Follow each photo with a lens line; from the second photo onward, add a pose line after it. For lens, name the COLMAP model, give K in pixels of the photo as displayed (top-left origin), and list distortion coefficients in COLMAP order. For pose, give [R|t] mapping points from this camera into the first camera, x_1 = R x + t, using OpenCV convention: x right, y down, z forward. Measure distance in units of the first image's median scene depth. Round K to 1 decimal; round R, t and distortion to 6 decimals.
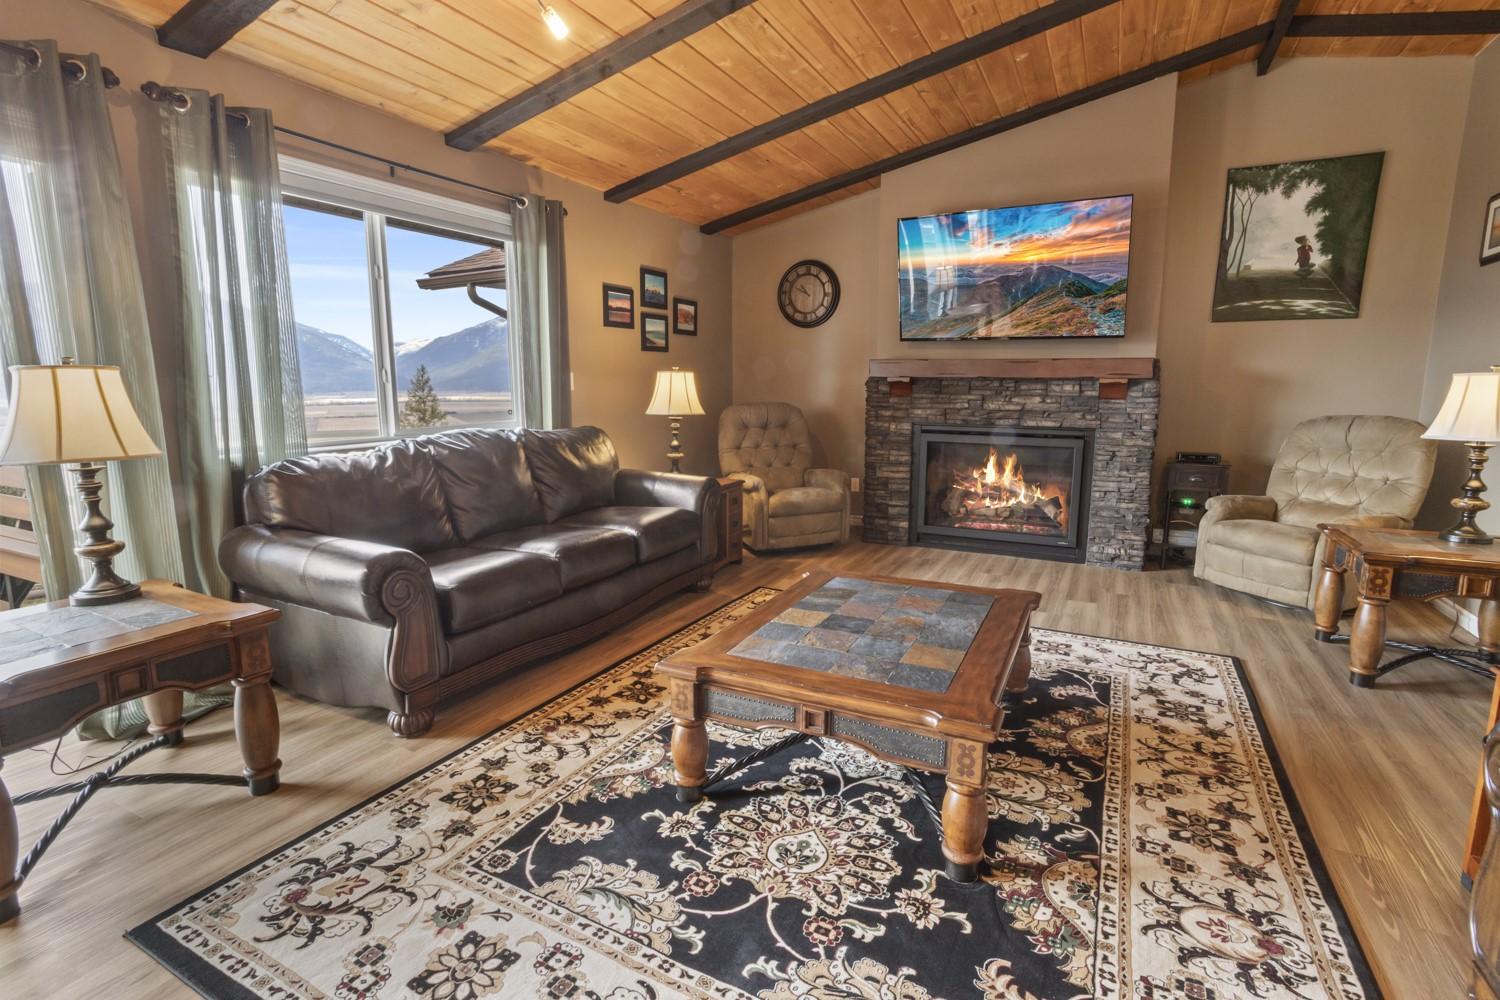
lens RADIAL K [[718.2, 0, 758.4], [0, 718.2, 491.8], [0, 0, 1]] dist [-0.026076, 0.003663]
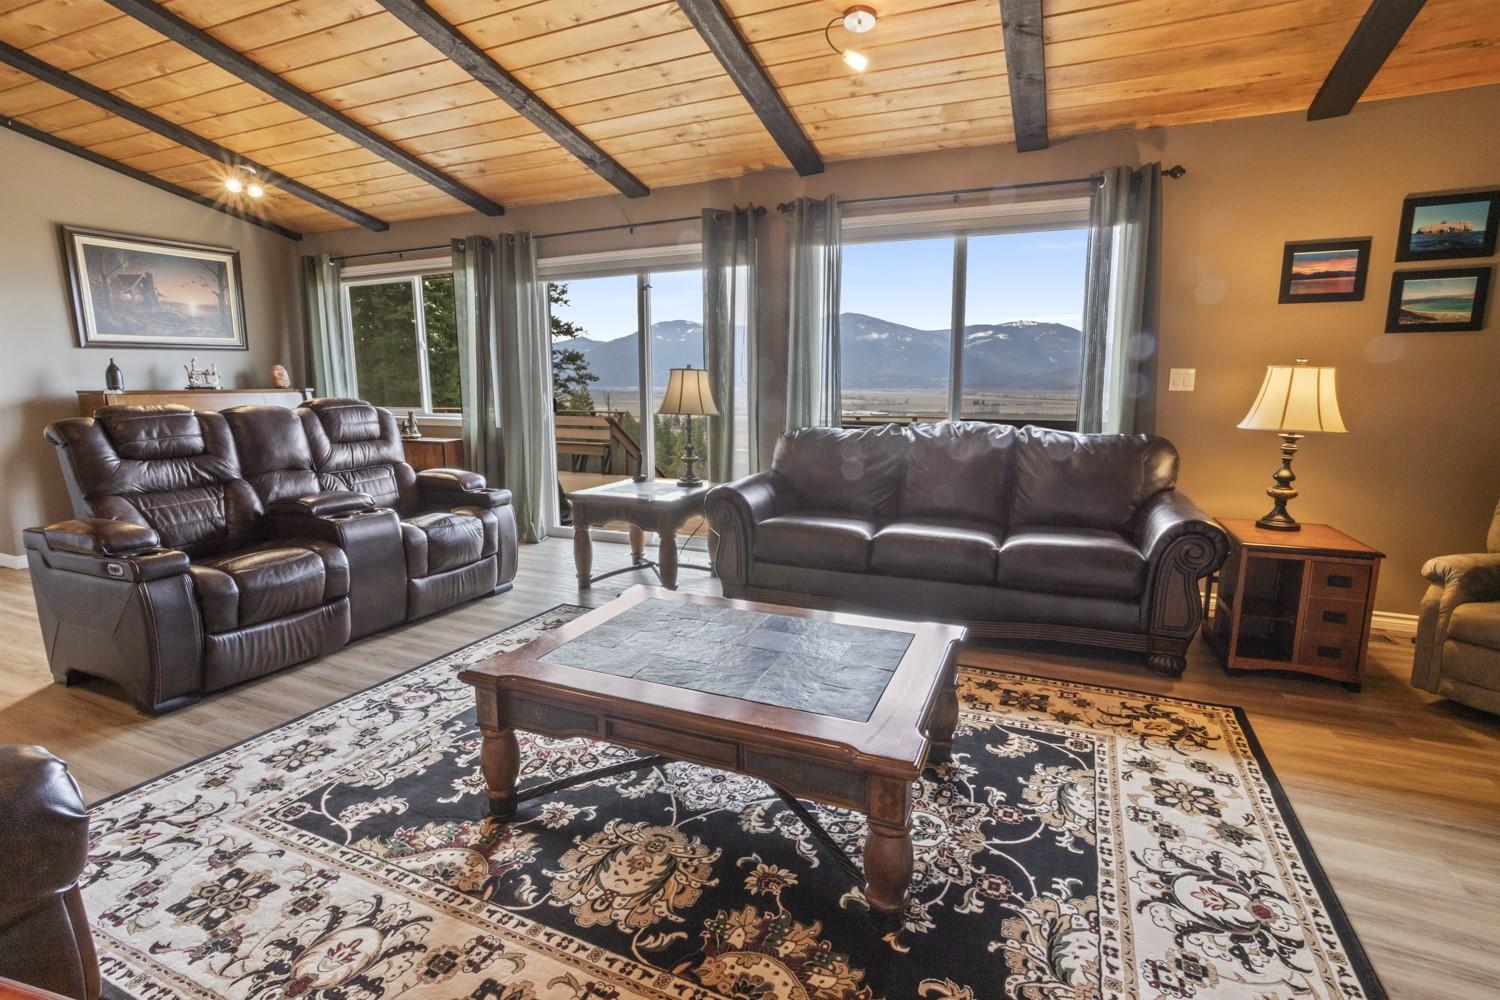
lens RADIAL K [[718.2, 0, 759.5], [0, 718.2, 509.6], [0, 0, 1]] dist [-0.026076, 0.003663]
pose [[0.057676, 0.177956, -0.982347, 1.279869], [-0.147570, 0.974695, 0.167906, -0.183612], [0.987368, 0.135281, 0.082477, 1.172125]]
